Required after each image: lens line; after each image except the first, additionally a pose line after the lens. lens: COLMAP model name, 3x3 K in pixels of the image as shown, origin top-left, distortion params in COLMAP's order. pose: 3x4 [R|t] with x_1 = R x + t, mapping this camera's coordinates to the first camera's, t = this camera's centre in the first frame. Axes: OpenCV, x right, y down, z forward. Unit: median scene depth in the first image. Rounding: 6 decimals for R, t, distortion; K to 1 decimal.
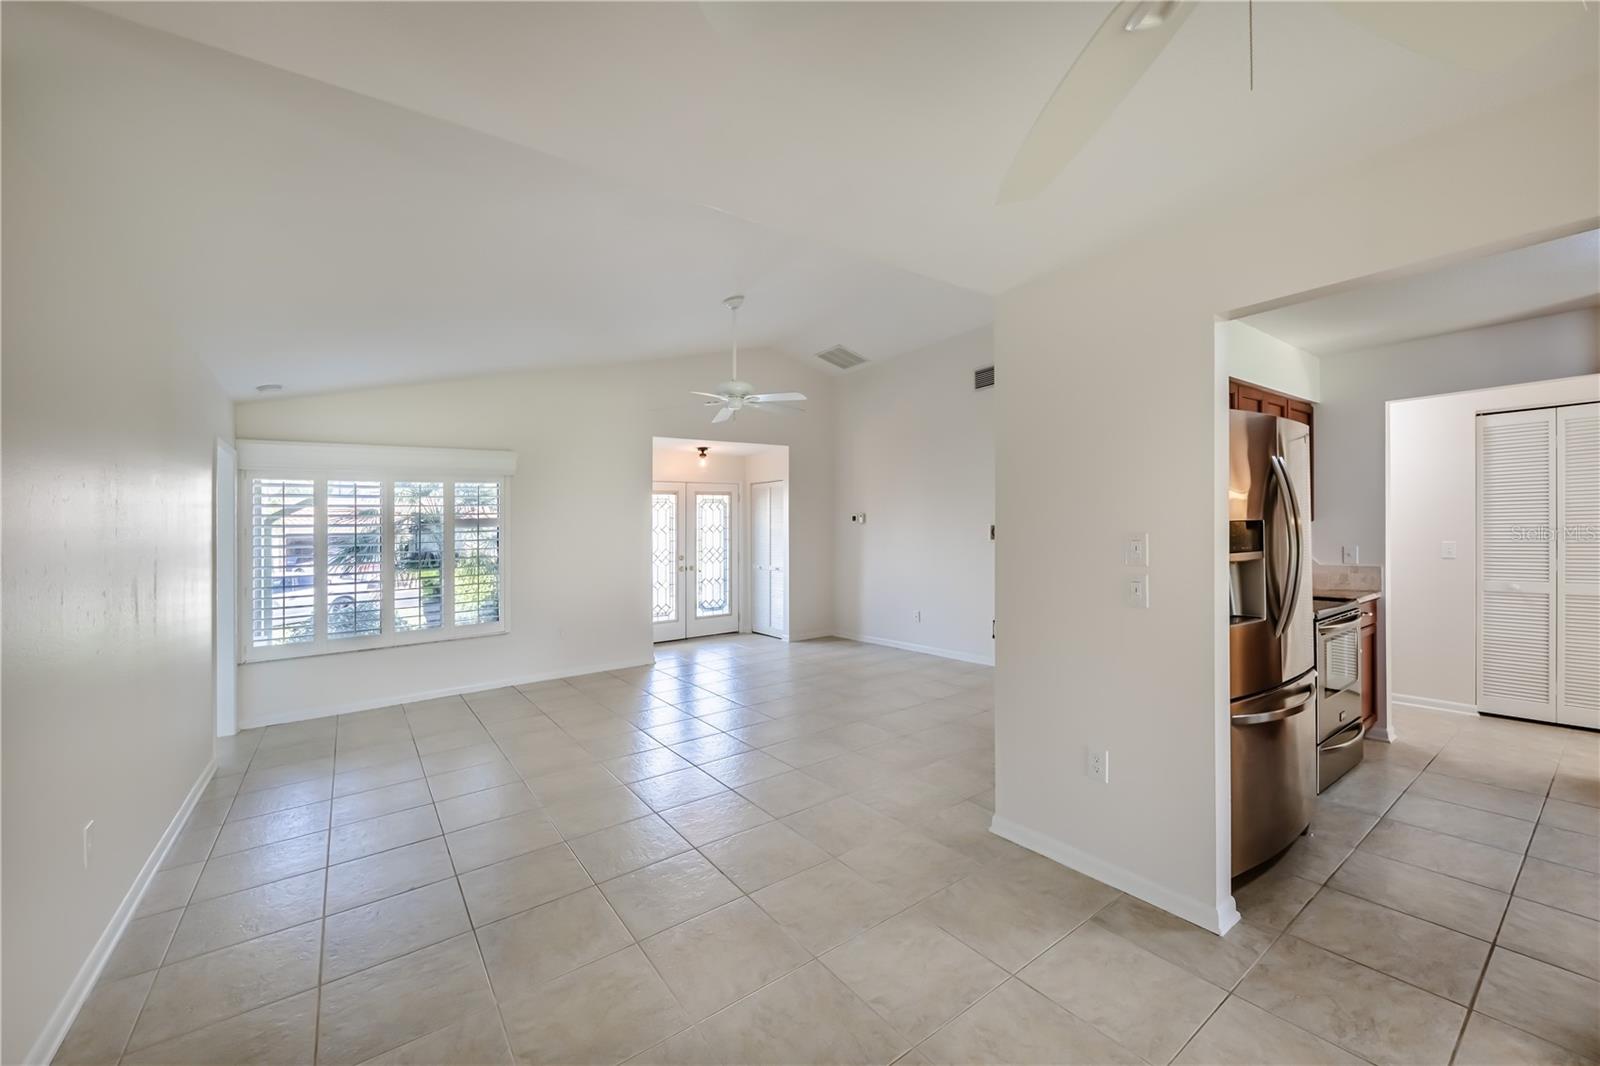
lens RADIAL K [[616.1, 0, 800.7], [0, 616.1, 523.7], [0, 0, 1]] dist [0.016324, -0.007498]
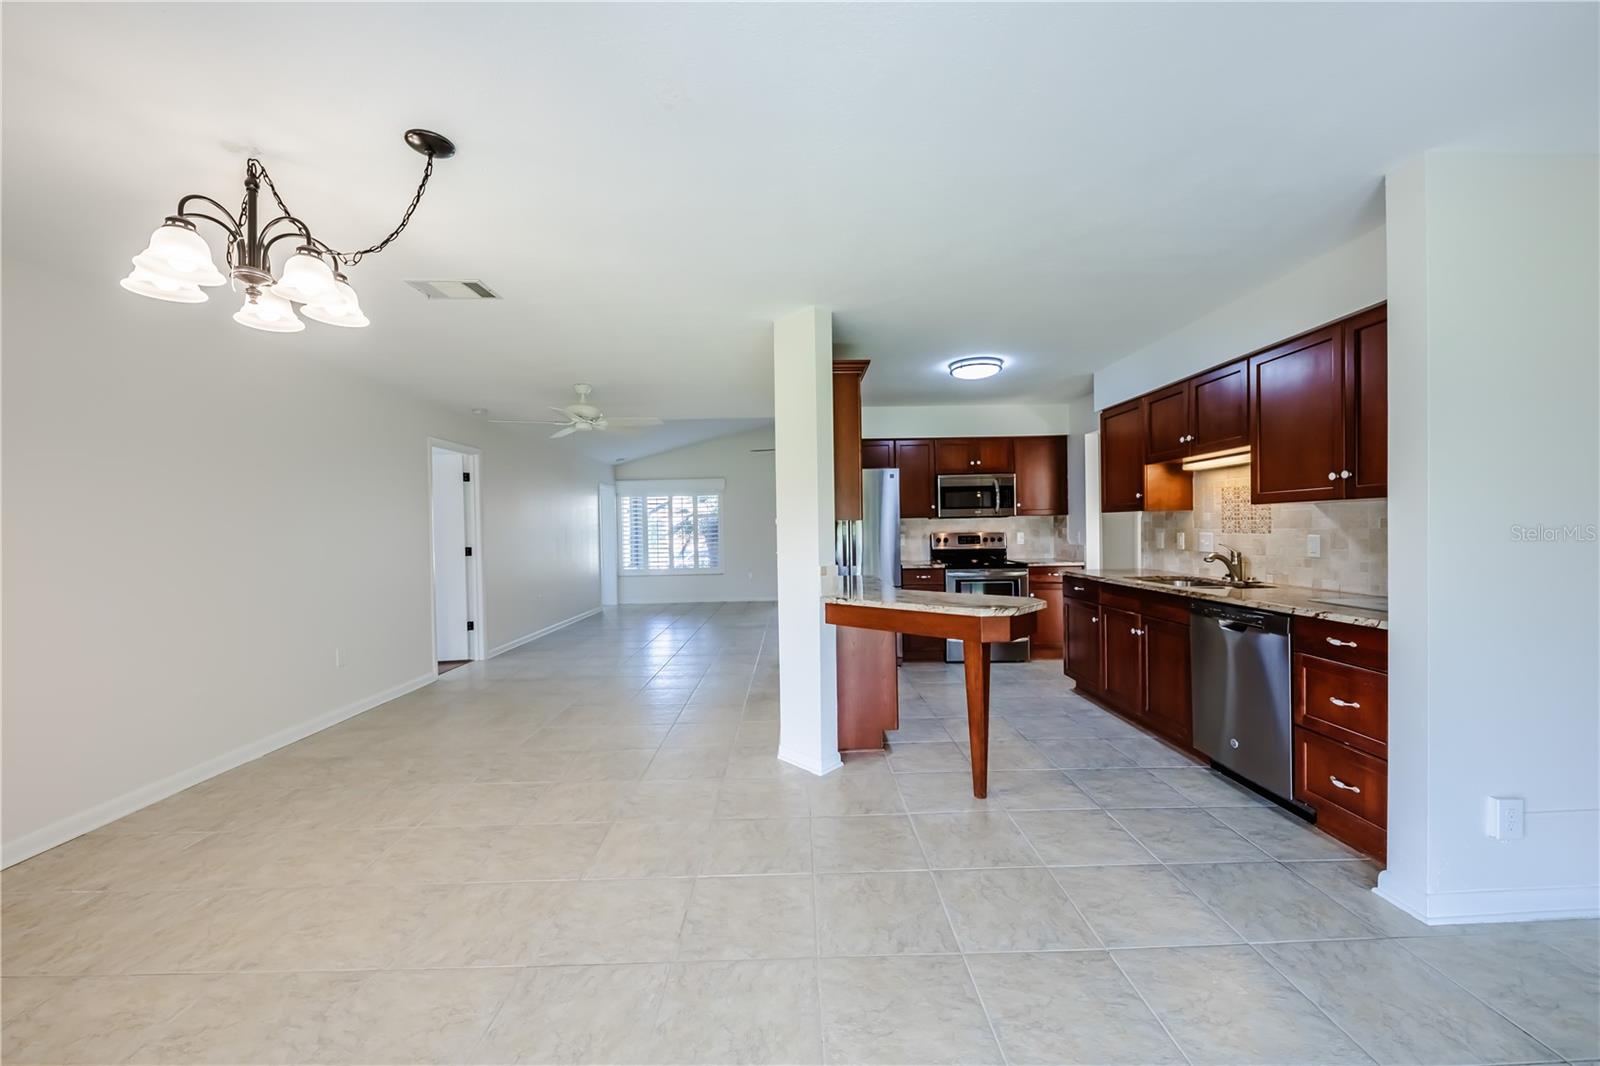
lens RADIAL K [[606.6, 0, 801.1], [0, 606.6, 506.7], [0, 0, 1]] dist [0.016770, -0.005000]
pose [[0.816415, -0.009750, -0.577384, 1.205741], [0.005874, 0.999946, -0.008579, -0.014647], [0.577436, 0.003612, 0.816428, -0.586062]]
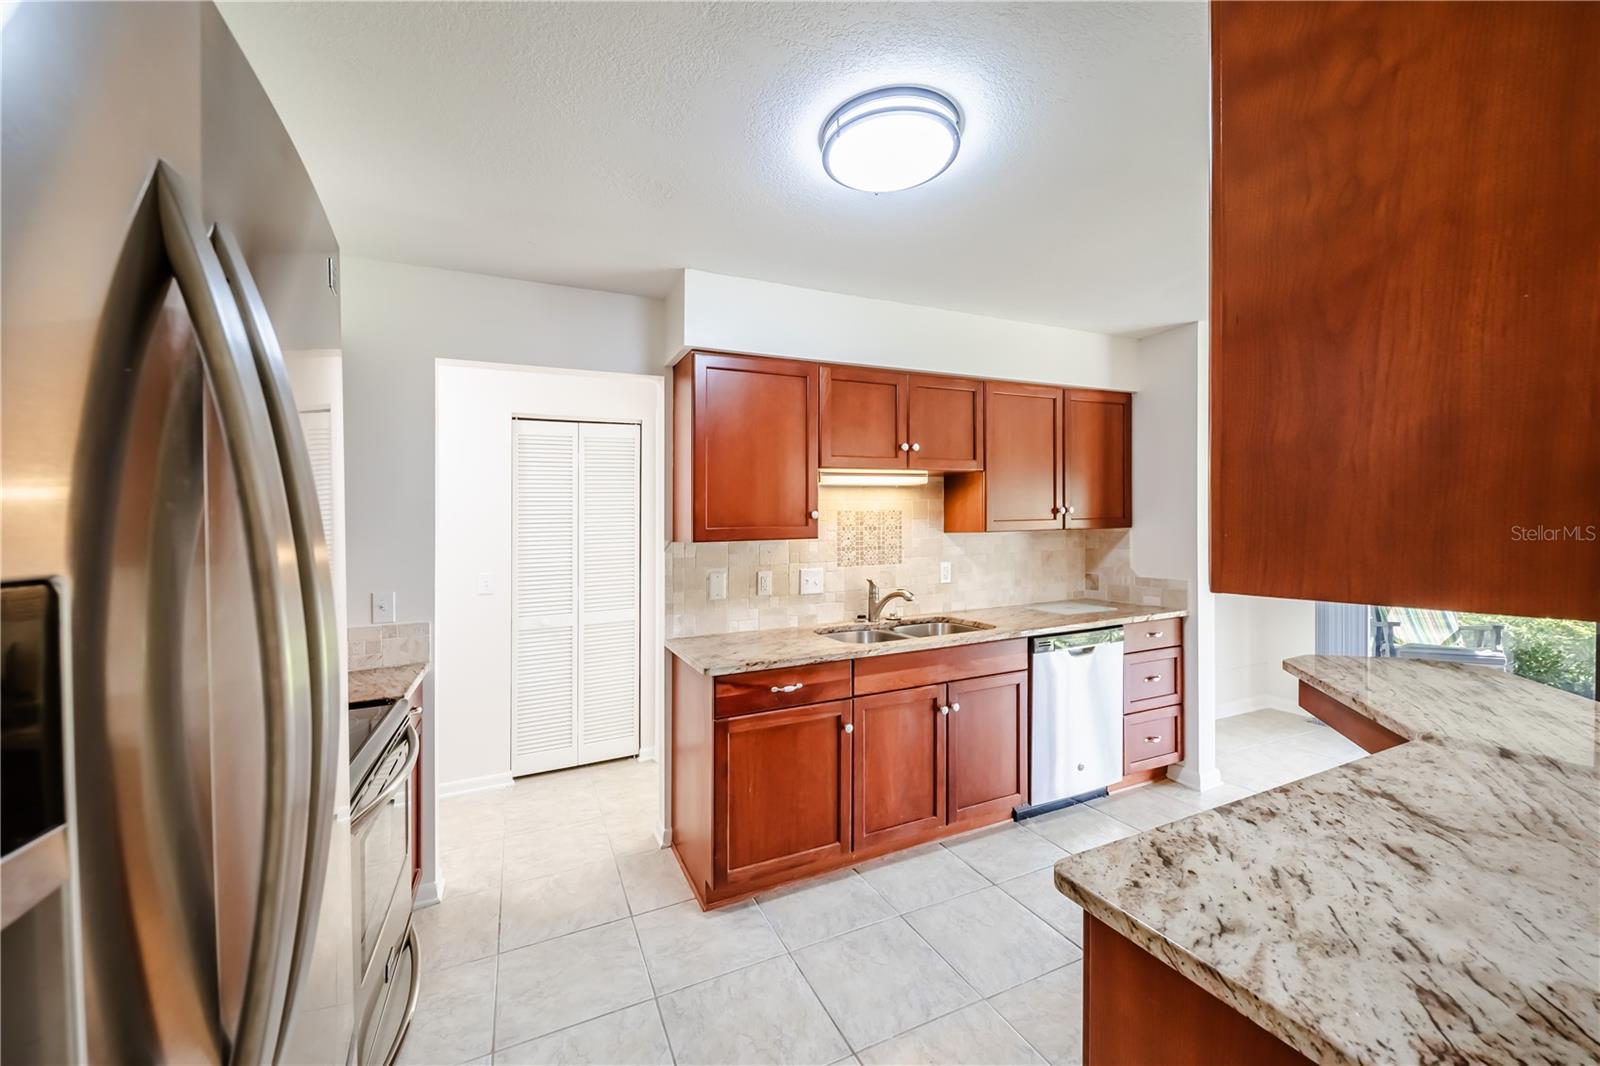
lens RADIAL K [[614.9, 0, 804.9], [0, 614.9, 538.2], [0, 0, 1]] dist [0.015868, -0.008288]
pose [[0.194866, 0.004315, 0.980820, 0.394608], [0.004260, 0.999977, -0.005245, -0.010138], [-0.980821, 0.005200, 0.194843, 0.501372]]
